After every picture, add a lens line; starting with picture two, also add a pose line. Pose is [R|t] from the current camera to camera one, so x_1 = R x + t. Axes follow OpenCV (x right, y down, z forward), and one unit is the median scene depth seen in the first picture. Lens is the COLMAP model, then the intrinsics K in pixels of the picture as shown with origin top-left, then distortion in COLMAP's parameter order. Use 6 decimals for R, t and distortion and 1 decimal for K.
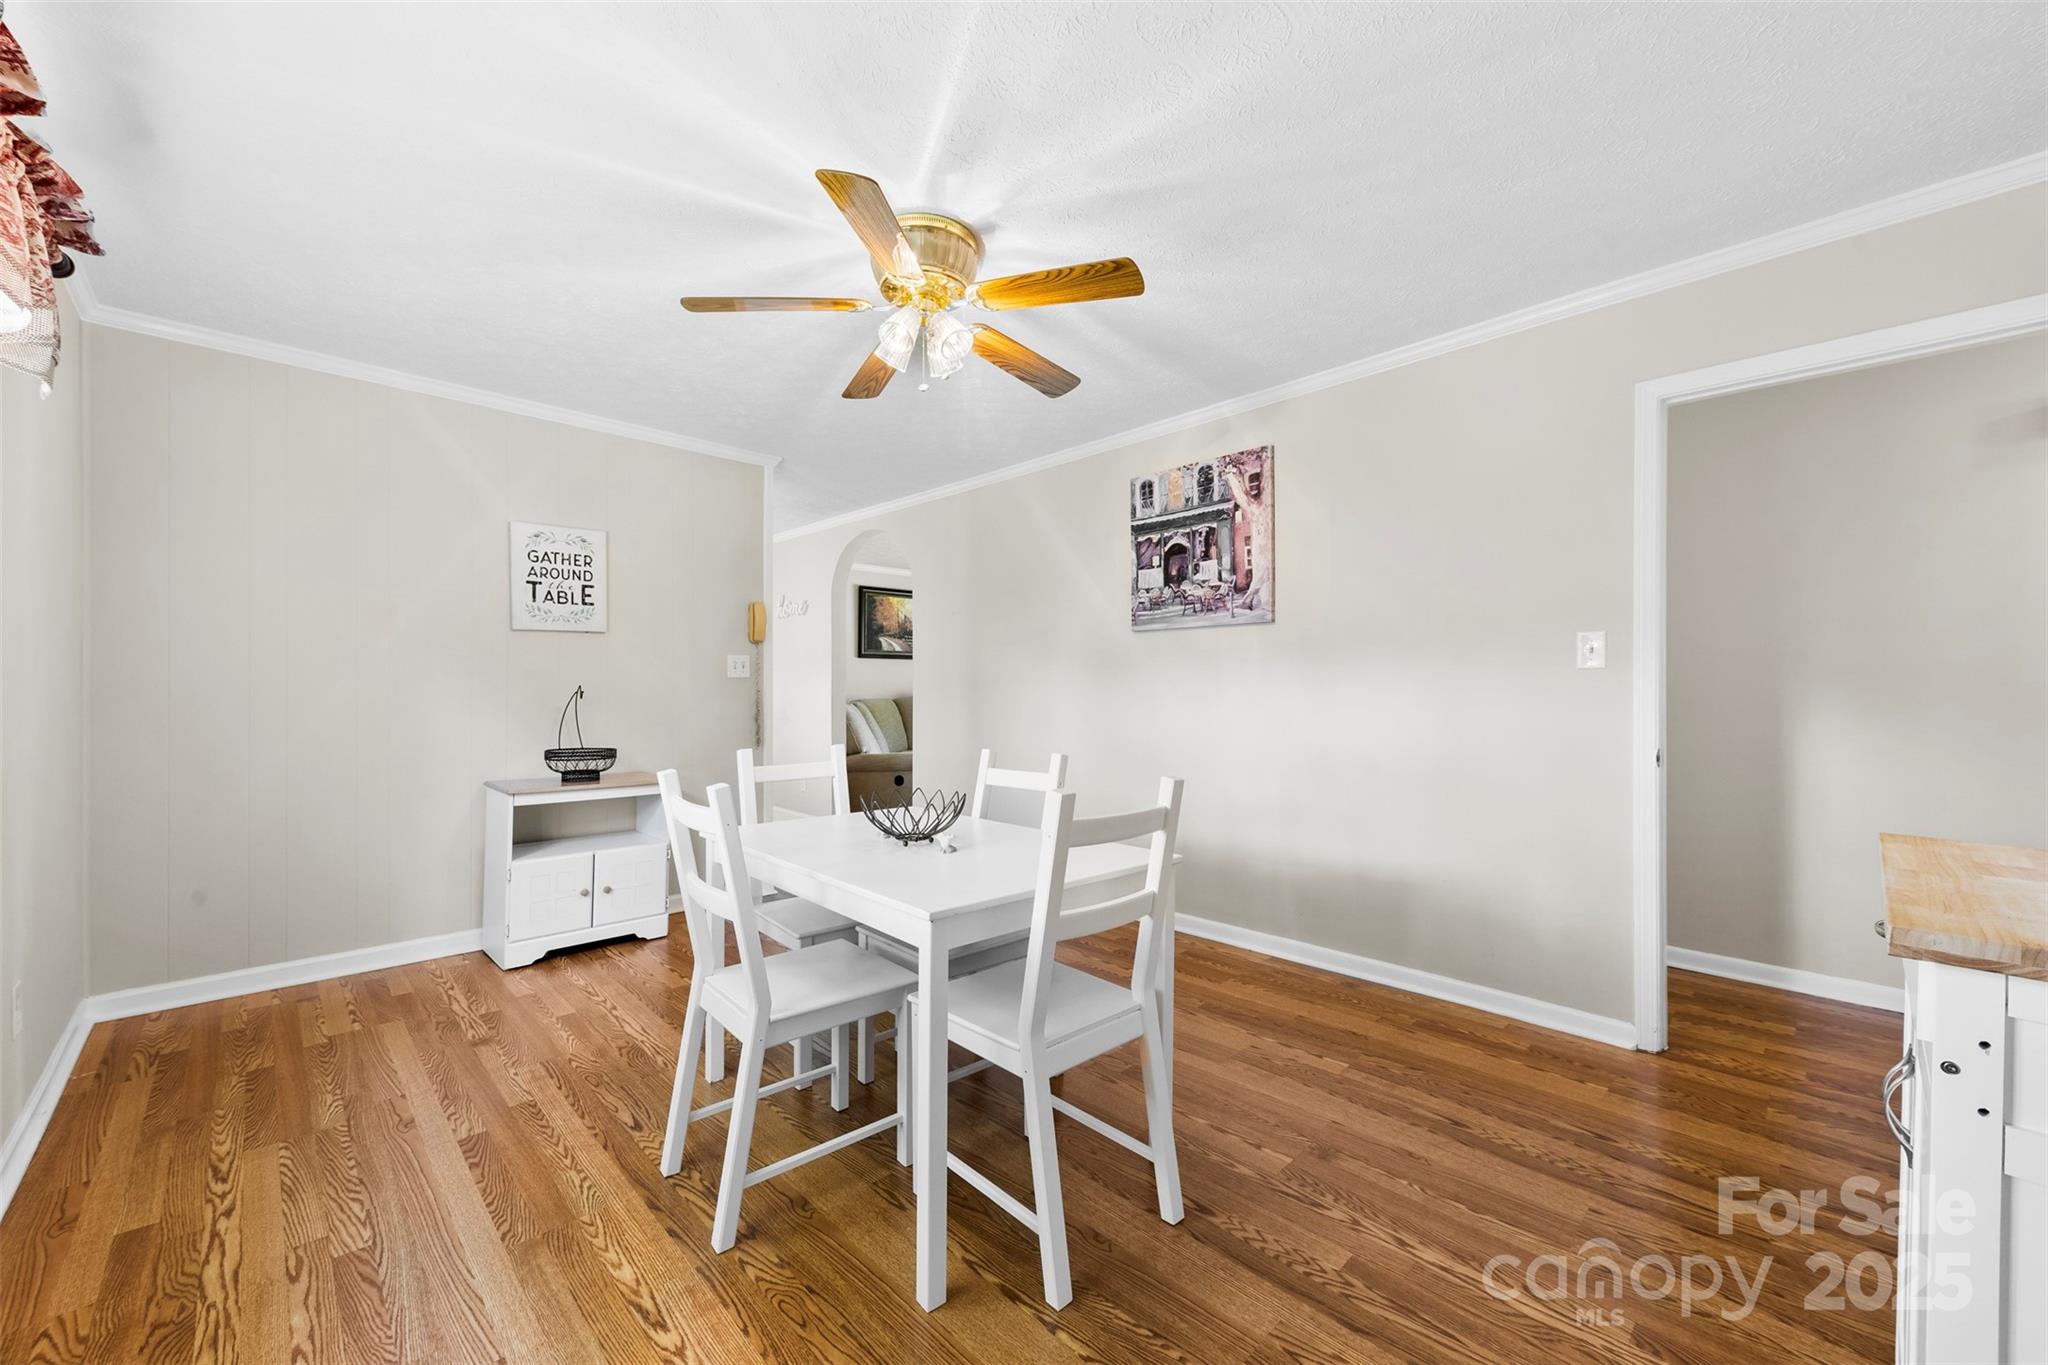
lens RADIAL K [[793.4, 0, 1032.9], [0, 793.4, 683.3], [0, 0, 1]] dist [0.015150, -0.003967]
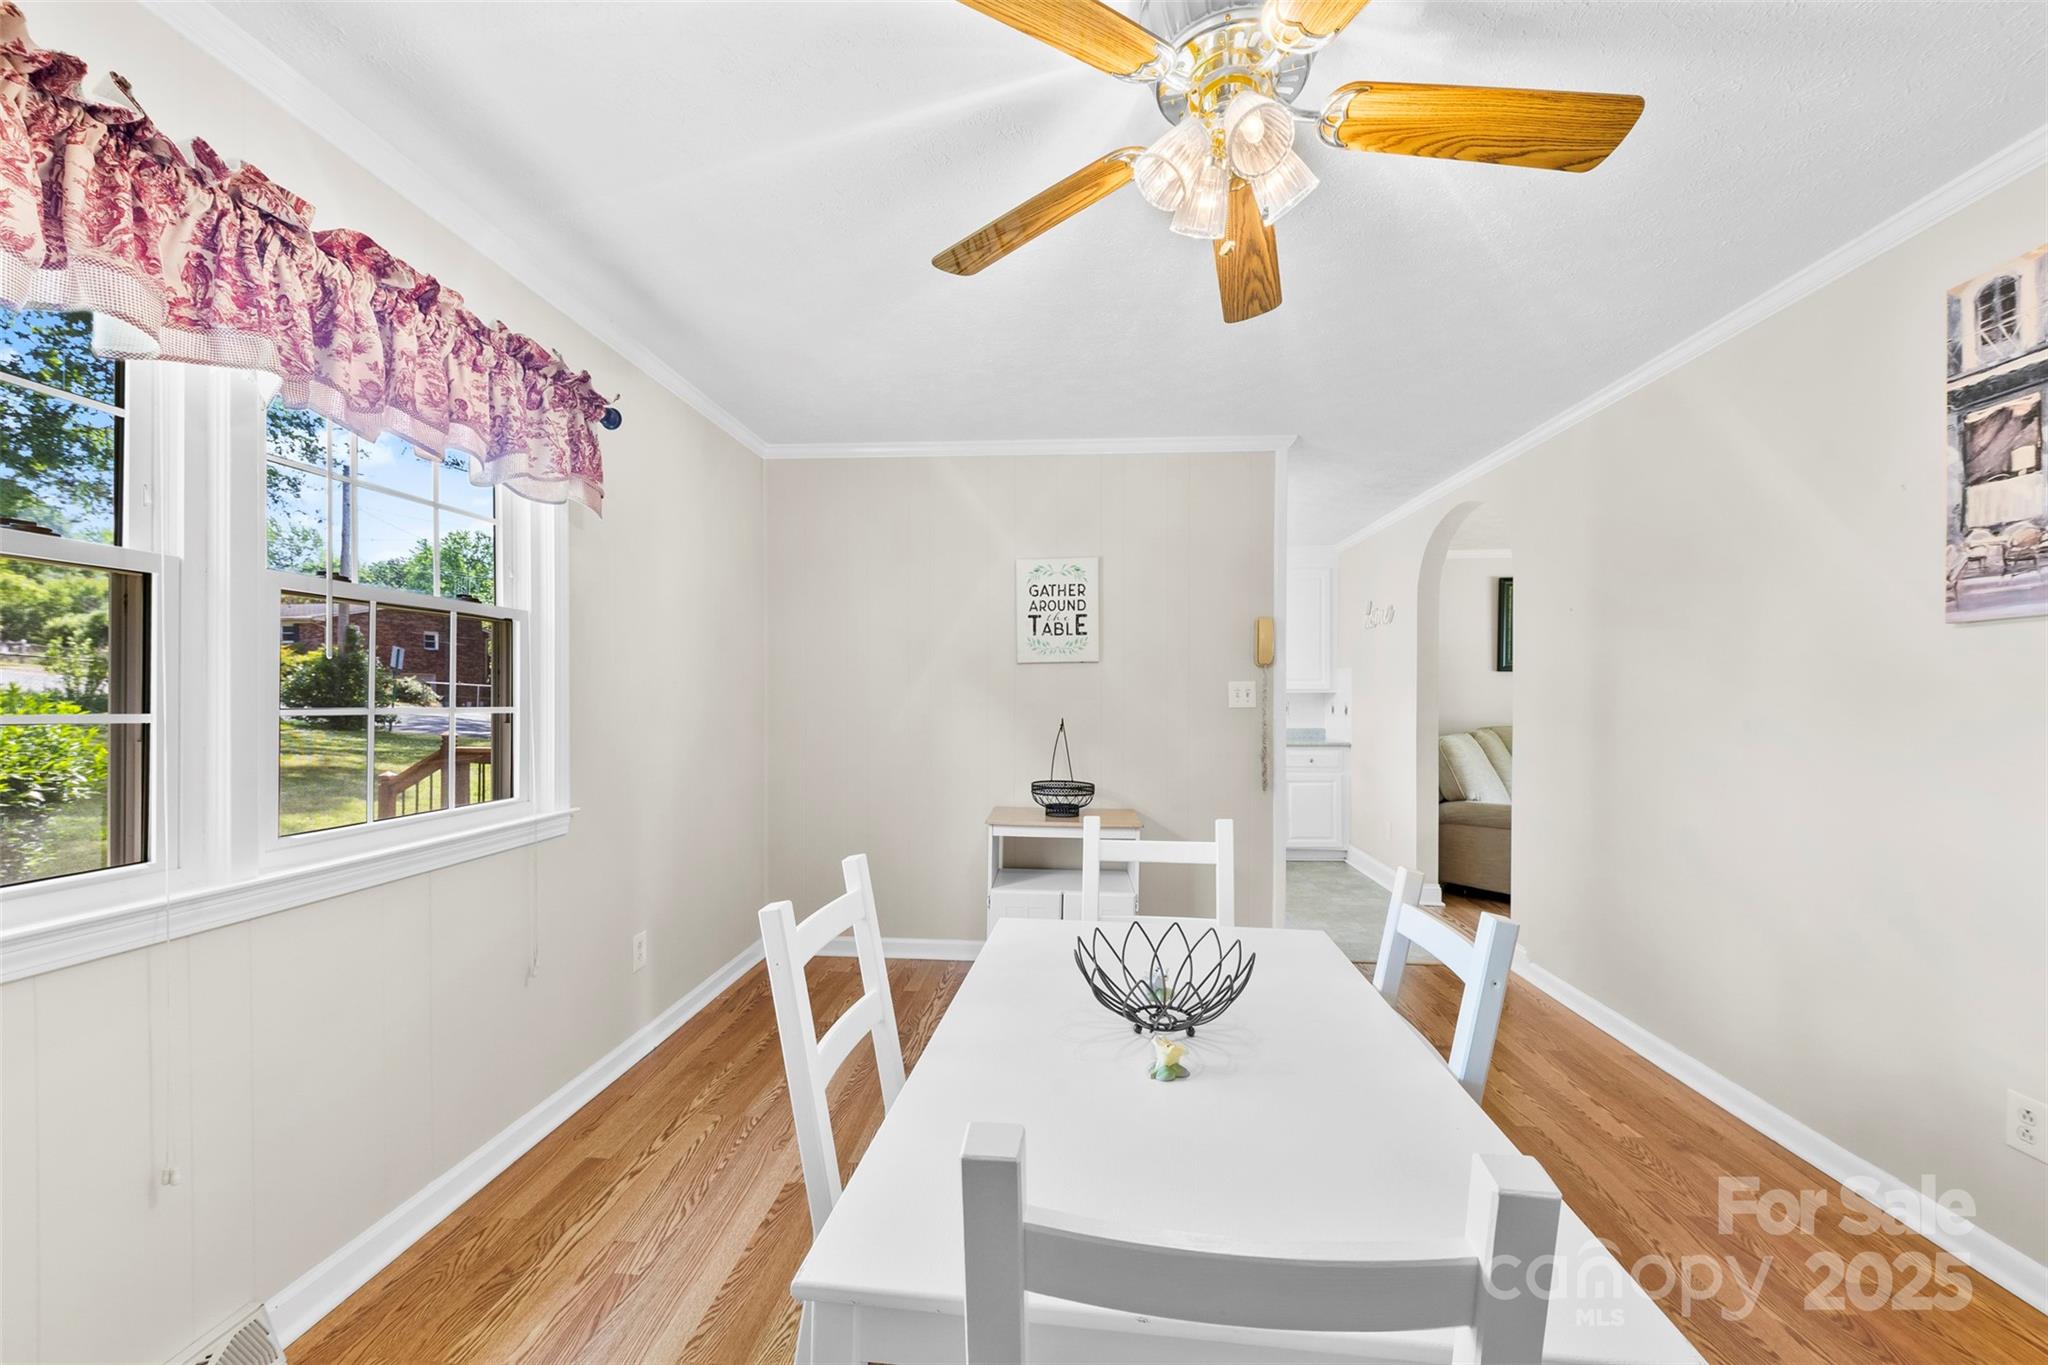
lens RADIAL K [[793.4, 0, 1026.3], [0, 793.4, 704.4], [0, 0, 1]] dist [0.015150, -0.003967]
pose [[0.661525, 0.010243, -0.749853, 0.128770], [0.001666, 0.999884, 0.015127, -0.027933], [0.749921, -0.011256, 0.661431, 0.307343]]
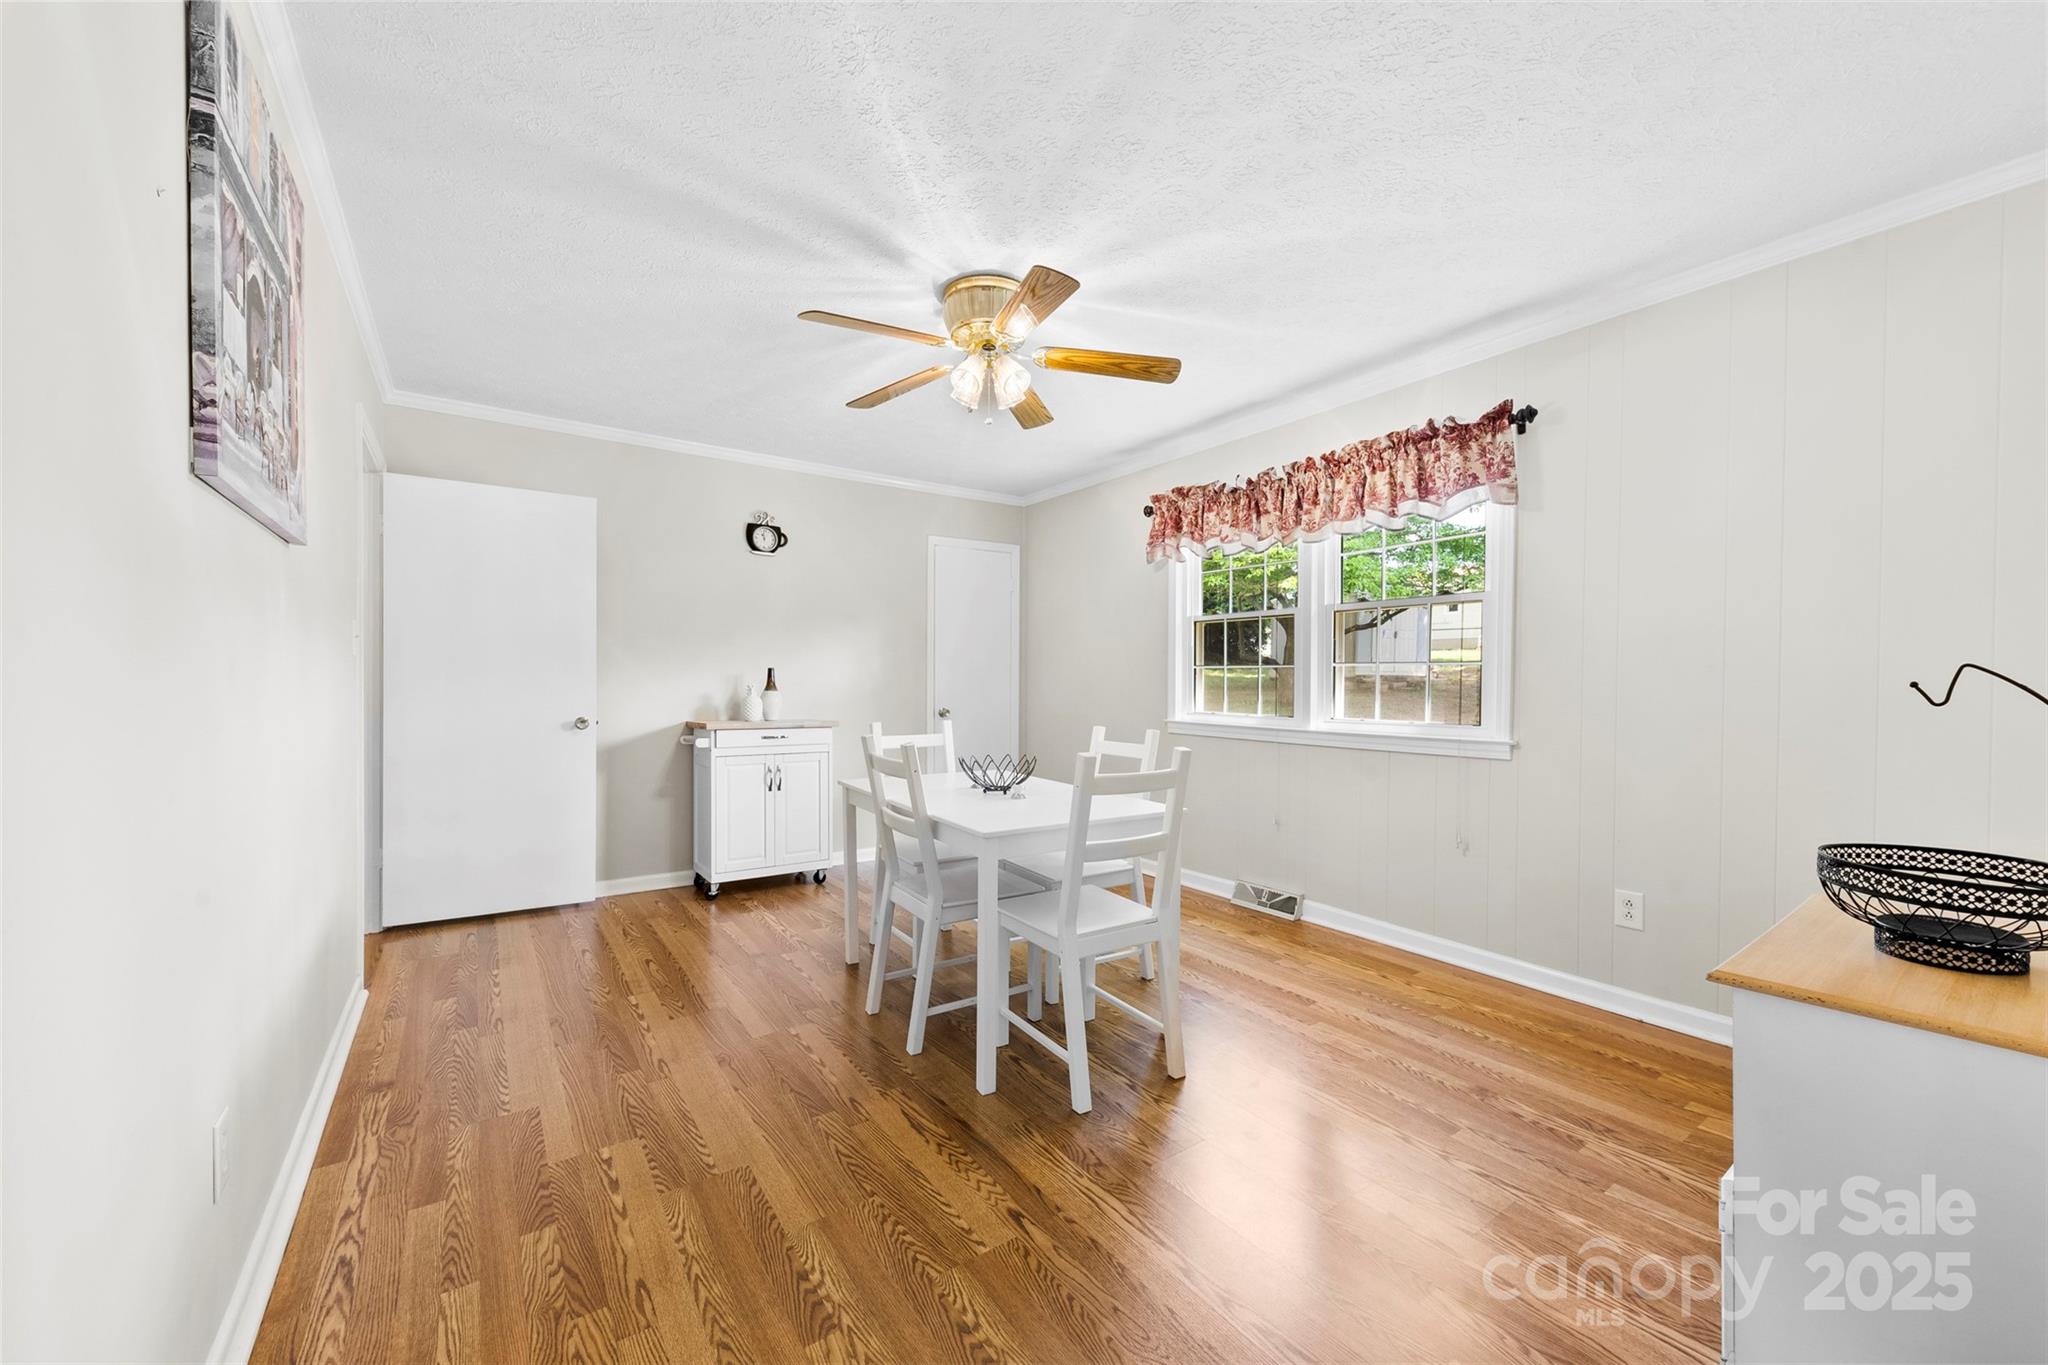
lens RADIAL K [[793.4, 0, 1021.5], [0, 793.4, 682.0], [0, 0, 1]] dist [0.015150, -0.003967]
pose [[-0.984493, -0.003209, 0.175395, -0.245898], [-0.004139, 0.999979, -0.004938, 0.011951], [-0.175375, -0.005587, -0.984486, 1.339260]]
